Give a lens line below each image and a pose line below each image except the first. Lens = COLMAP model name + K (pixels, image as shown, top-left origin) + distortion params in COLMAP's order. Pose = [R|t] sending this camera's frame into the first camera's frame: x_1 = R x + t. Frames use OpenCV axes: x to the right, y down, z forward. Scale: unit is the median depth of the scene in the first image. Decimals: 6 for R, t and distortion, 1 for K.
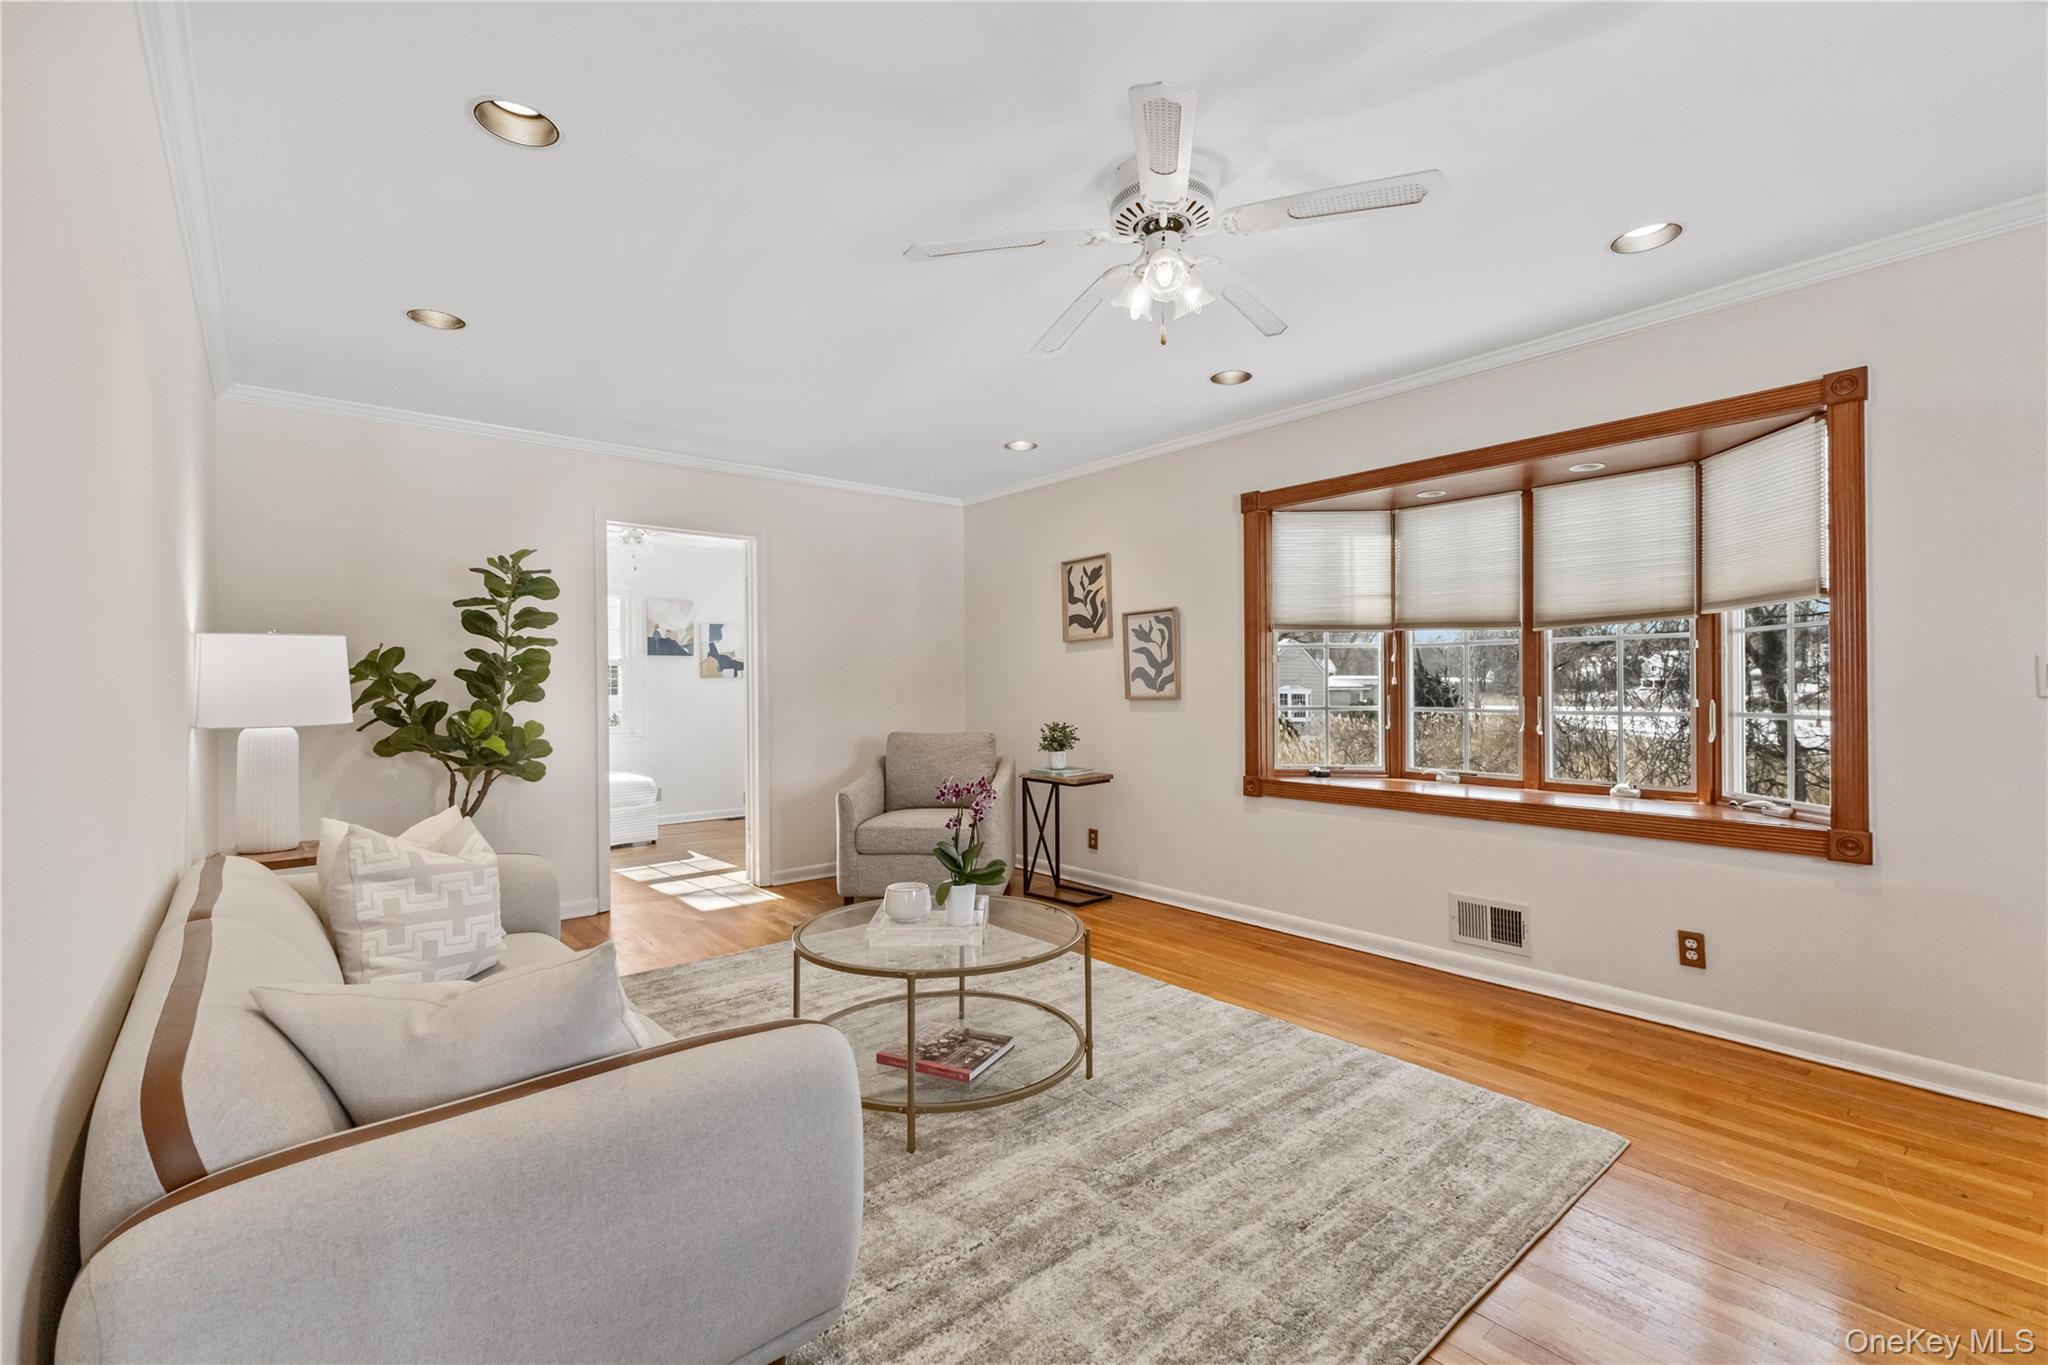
lens RADIAL K [[889.8, 0, 1019.7], [0, 889.8, 682.5], [0, 0, 1]] dist [0.012547, -0.002445]
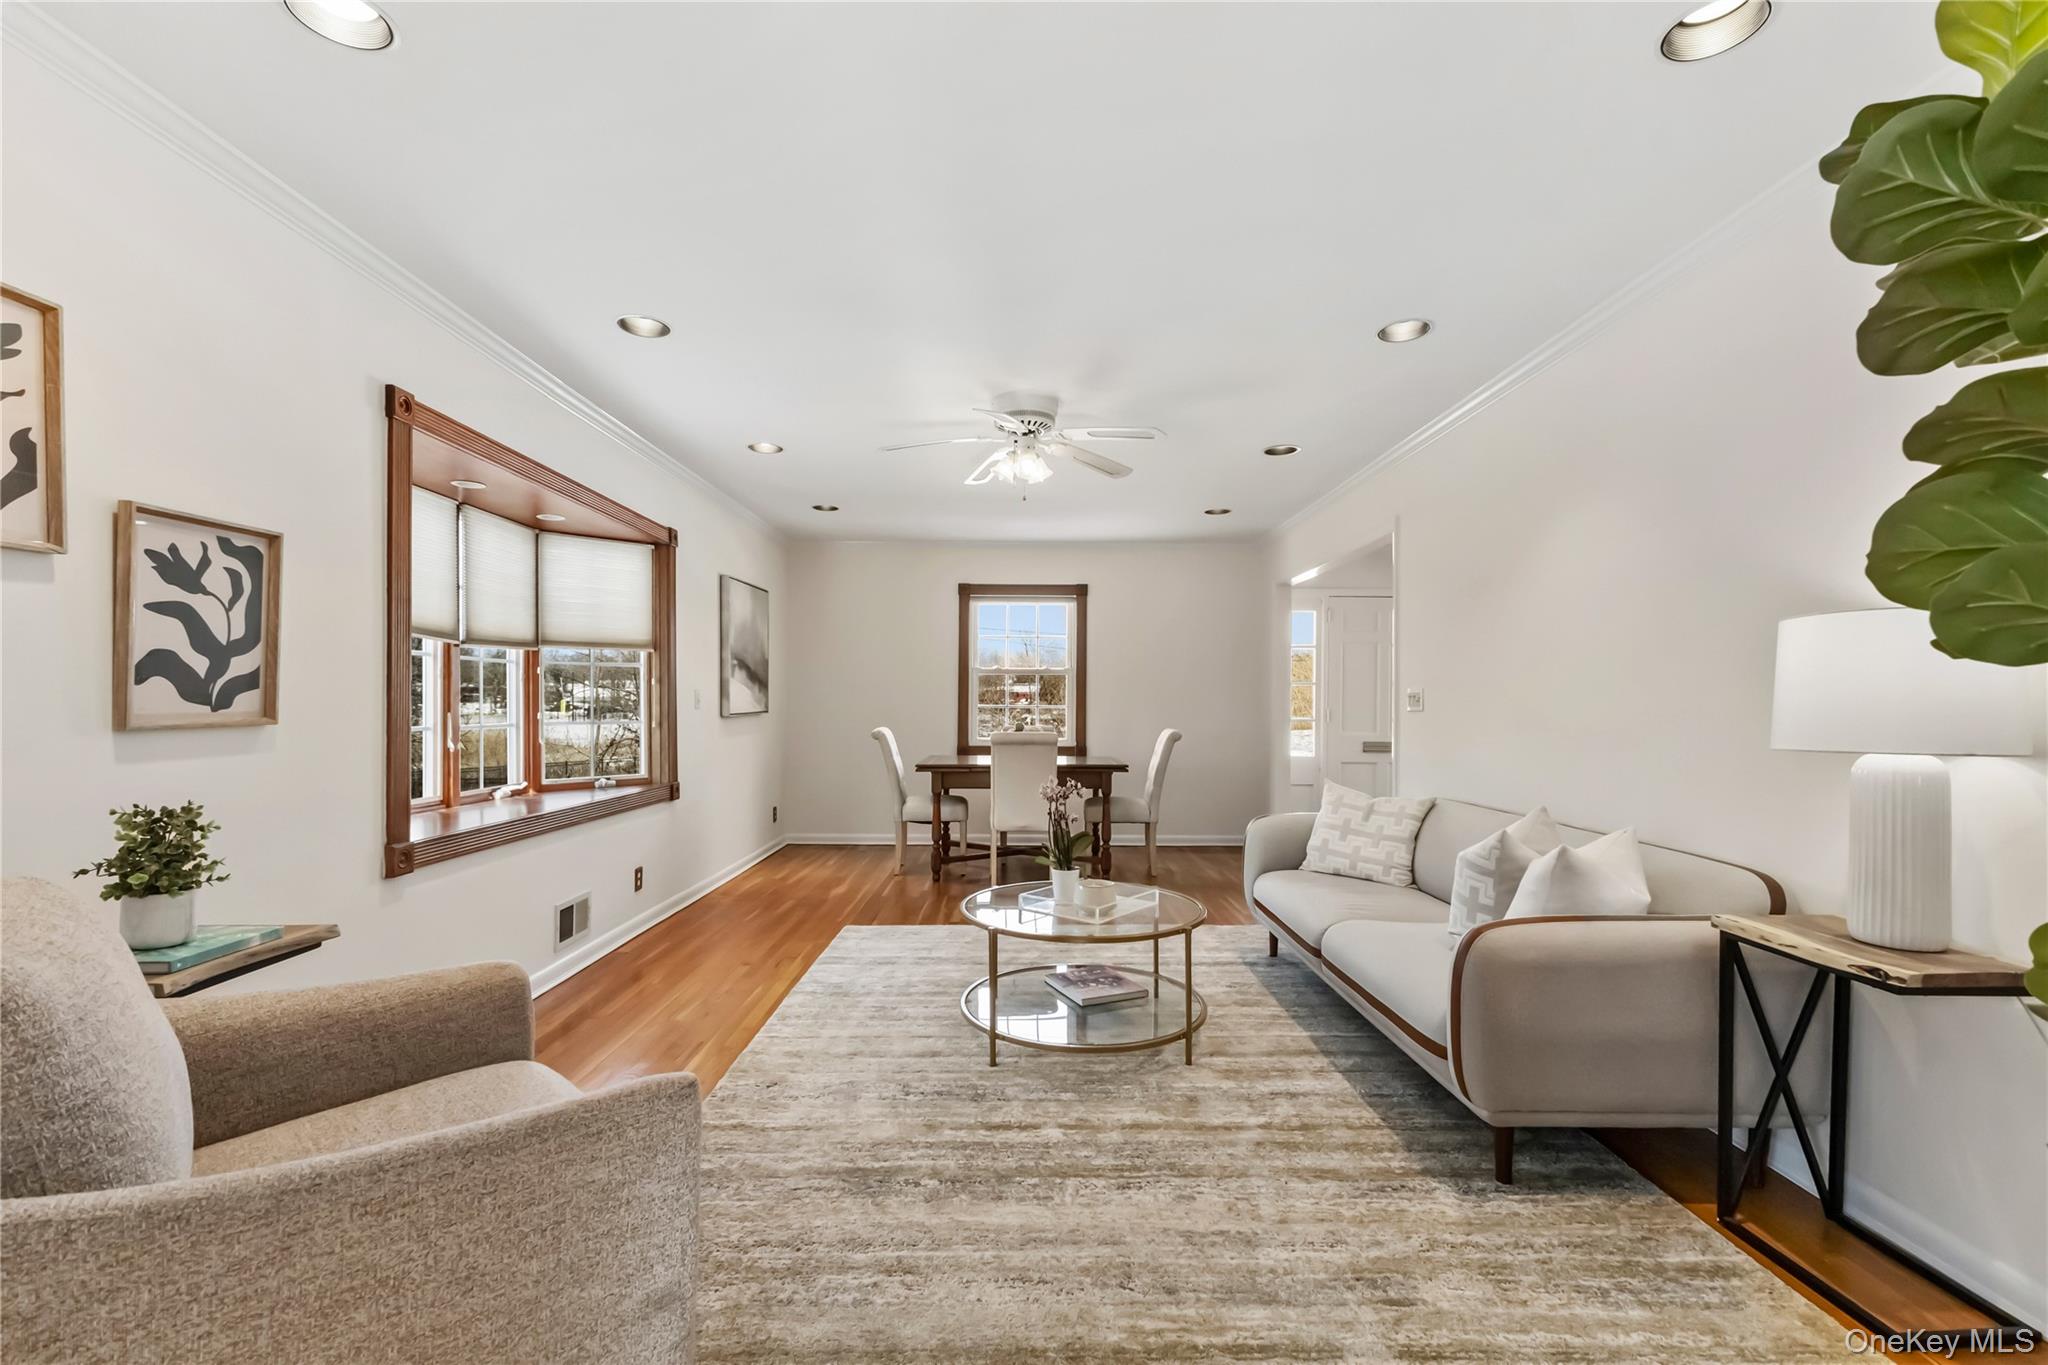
lens RADIAL K [[889.8, 0, 1038.6], [0, 889.8, 702.7], [0, 0, 1]] dist [0.012547, -0.002445]
pose [[-0.781603, 0.001950, 0.623773, -0.428977], [-0.003655, 0.999964, -0.007706, 0.008421], [-0.623765, -0.008303, -0.781568, 1.078647]]
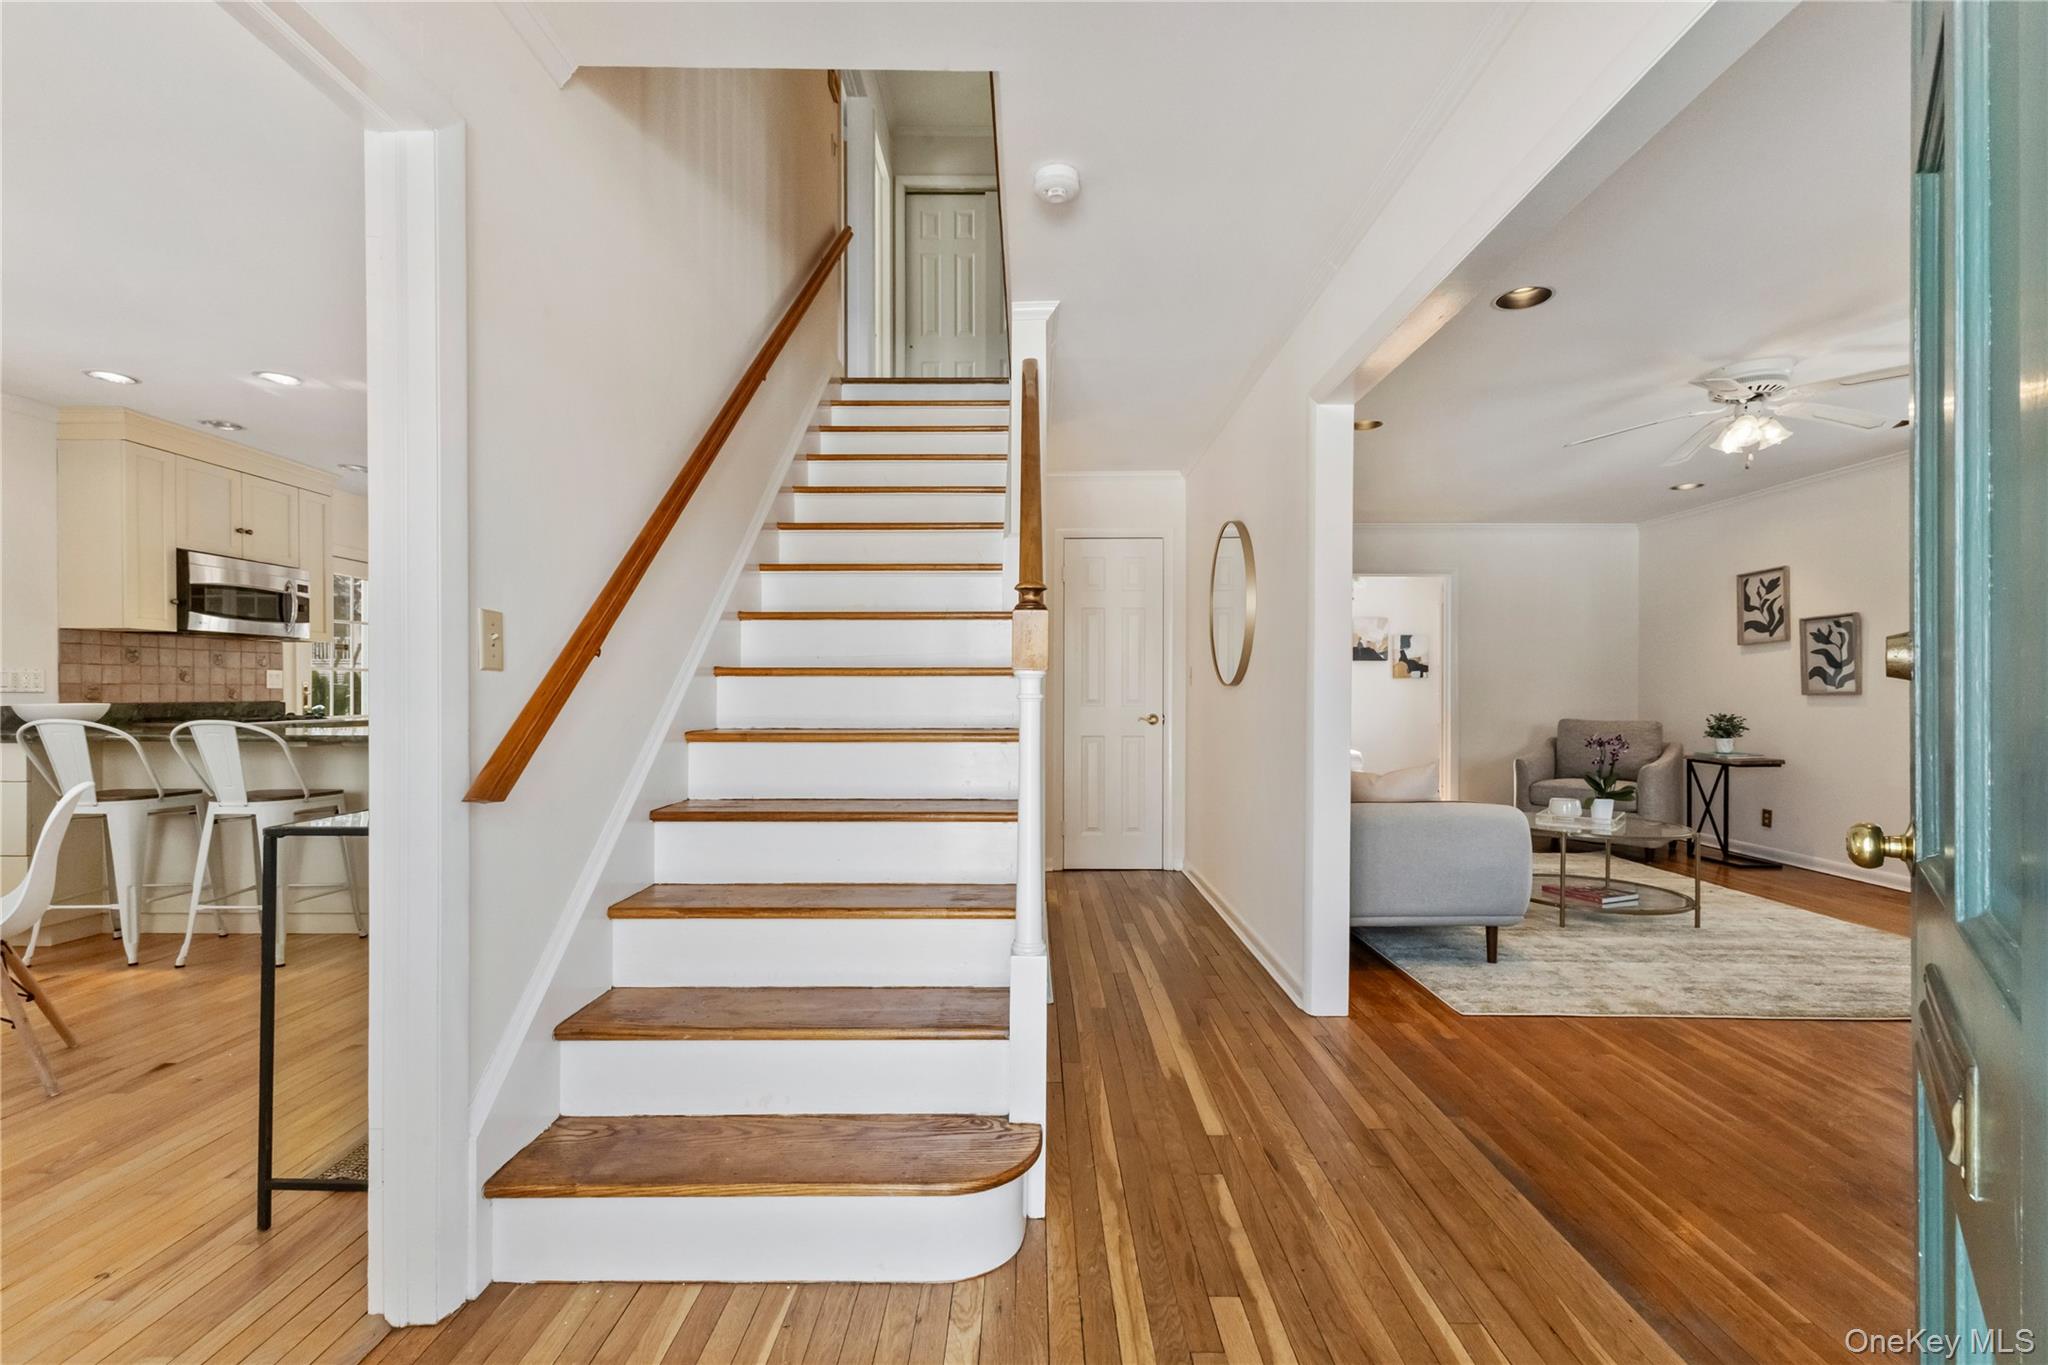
lens RADIAL K [[889.8, 0, 1029.7], [0, 889.8, 695.9], [0, 0, 1]] dist [0.012547, -0.002445]
pose [[0.768972, 0.014662, -0.639114, 0.094581], [-0.008712, 0.999884, 0.012456, 0.014635], [0.639223, -0.004010, 0.769011, -0.514459]]
